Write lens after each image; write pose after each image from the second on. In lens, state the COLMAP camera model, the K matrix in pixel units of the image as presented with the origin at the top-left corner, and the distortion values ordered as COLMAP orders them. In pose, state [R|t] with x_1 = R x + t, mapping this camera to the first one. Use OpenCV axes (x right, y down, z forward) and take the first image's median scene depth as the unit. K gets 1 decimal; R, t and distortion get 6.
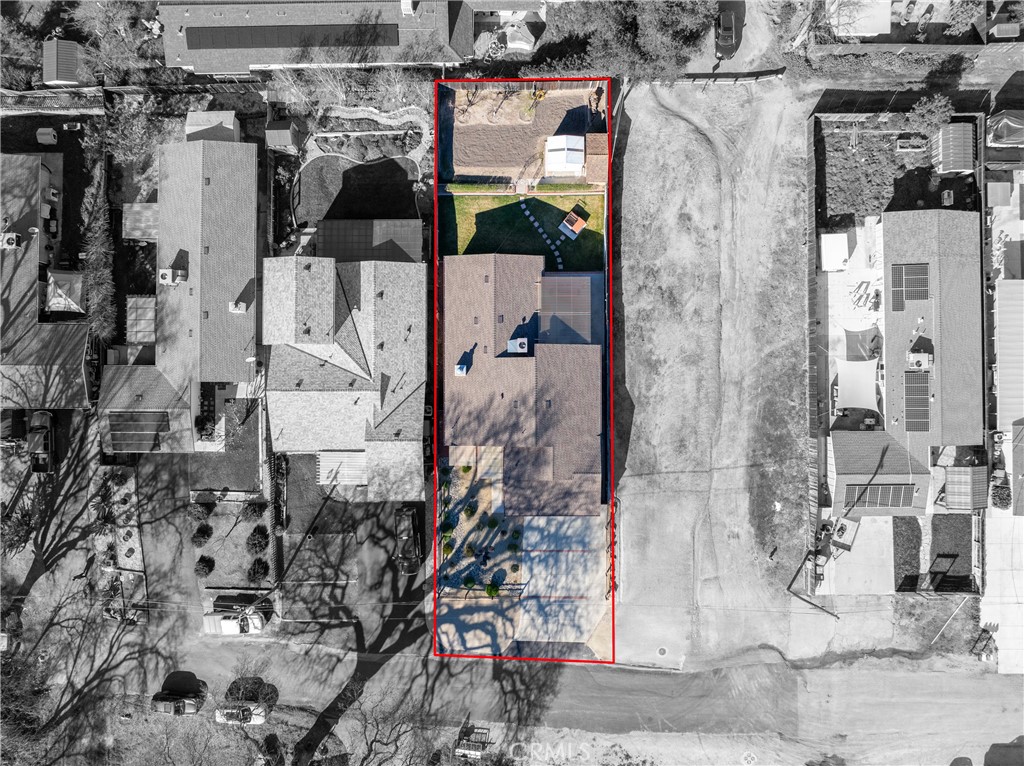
lens RADIAL K [[719.6, 0, 512.0], [0, 719.6, 383.0], [0, 0, 1]] dist [-0.034885, -0.003001]
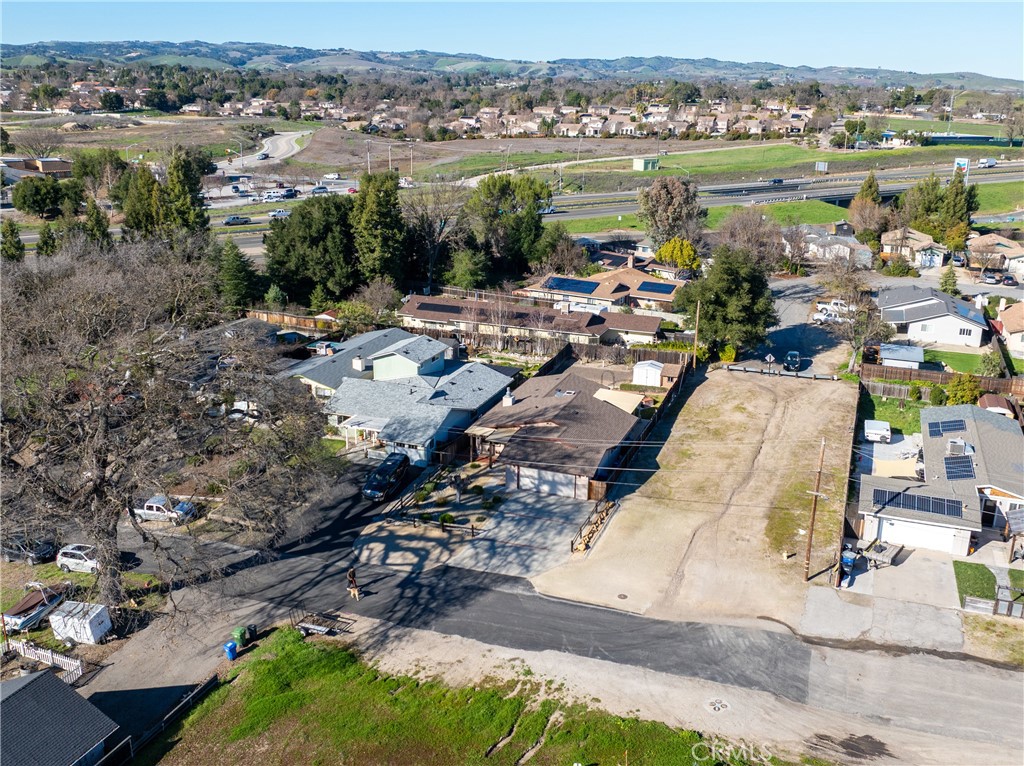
lens RADIAL K [[953.0, 0, 512.0], [0, 953.0, 383.0], [0, 0, 1]] dist [-0.009644, -0.074746]
pose [[0.931623, 0.124282, -0.341516, 0.408805], [-0.363160, 0.282353, -0.887914, 1.216296], [-0.013924, 0.951226, 0.308181, 0.492021]]
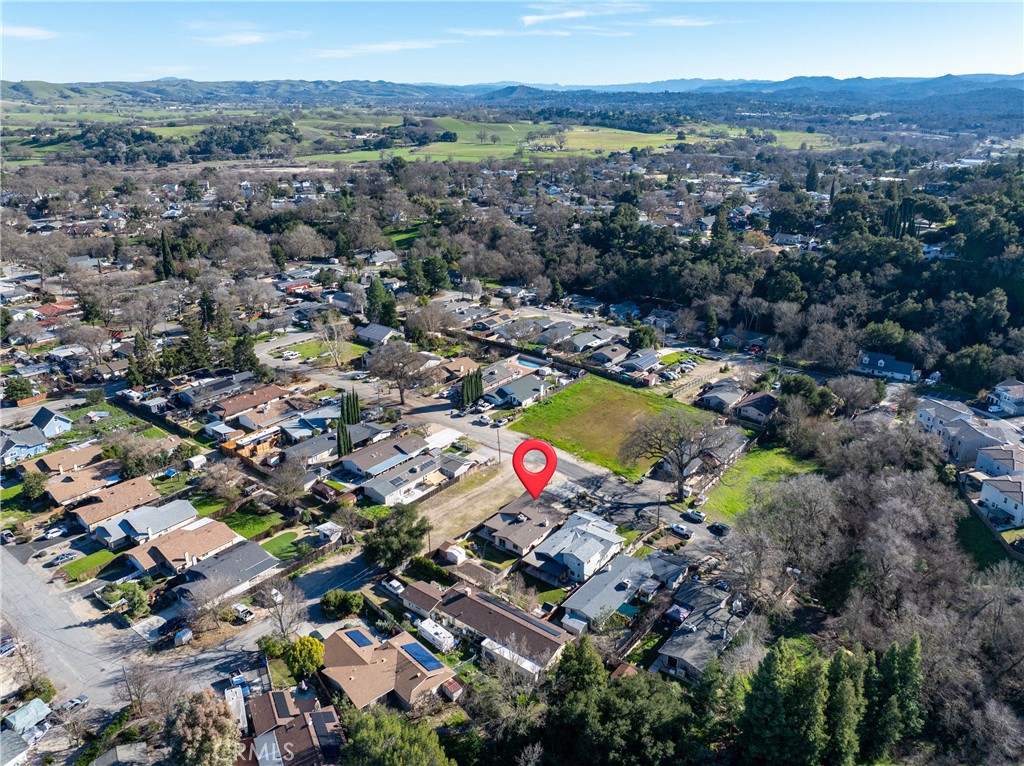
lens RADIAL K [[719.6, 0, 512.0], [0, 719.6, 383.0], [0, 0, 1]] dist [-0.034885, -0.003001]
pose [[-0.784937, -0.214609, 0.581220, -1.293024], [0.619533, -0.282778, 0.732267, -1.738421], [0.007205, 0.934869, 0.354920, -0.362046]]
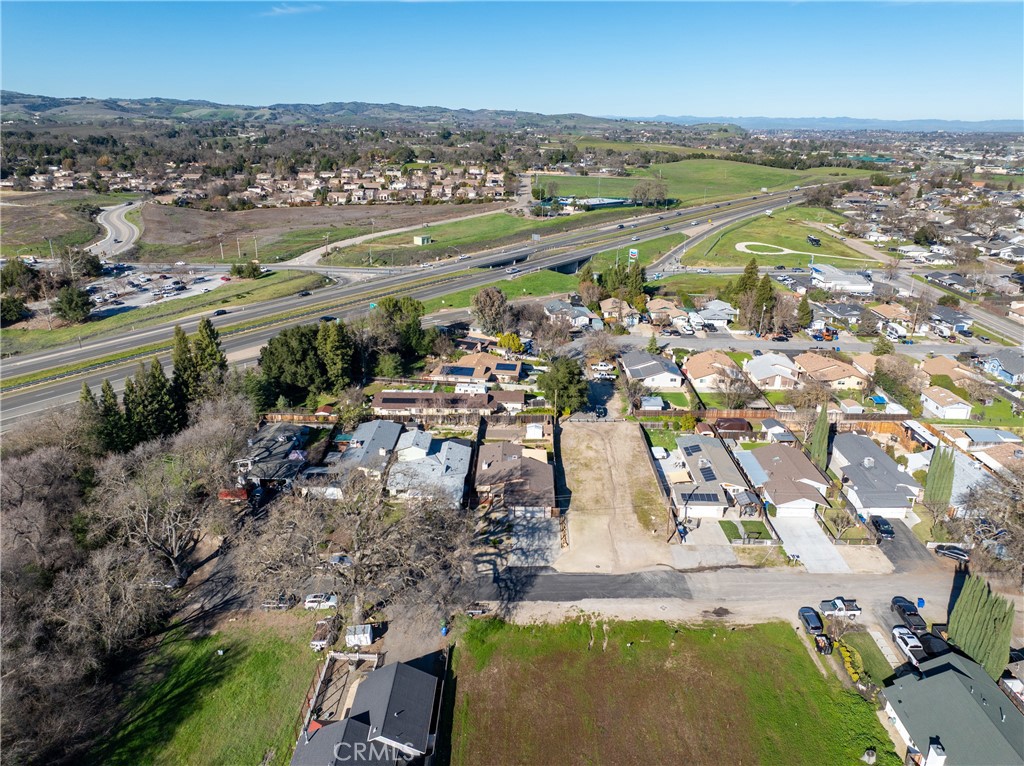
lens RADIAL K [[719.6, 0, 512.0], [0, 719.6, 383.0], [0, 0, 1]] dist [-0.034885, -0.003001]
pose [[0.999712, 0.020133, -0.013075, 0.027099], [-0.019286, 0.349279, -0.936820, 1.759715], [-0.014295, 0.936802, 0.349567, 0.039202]]
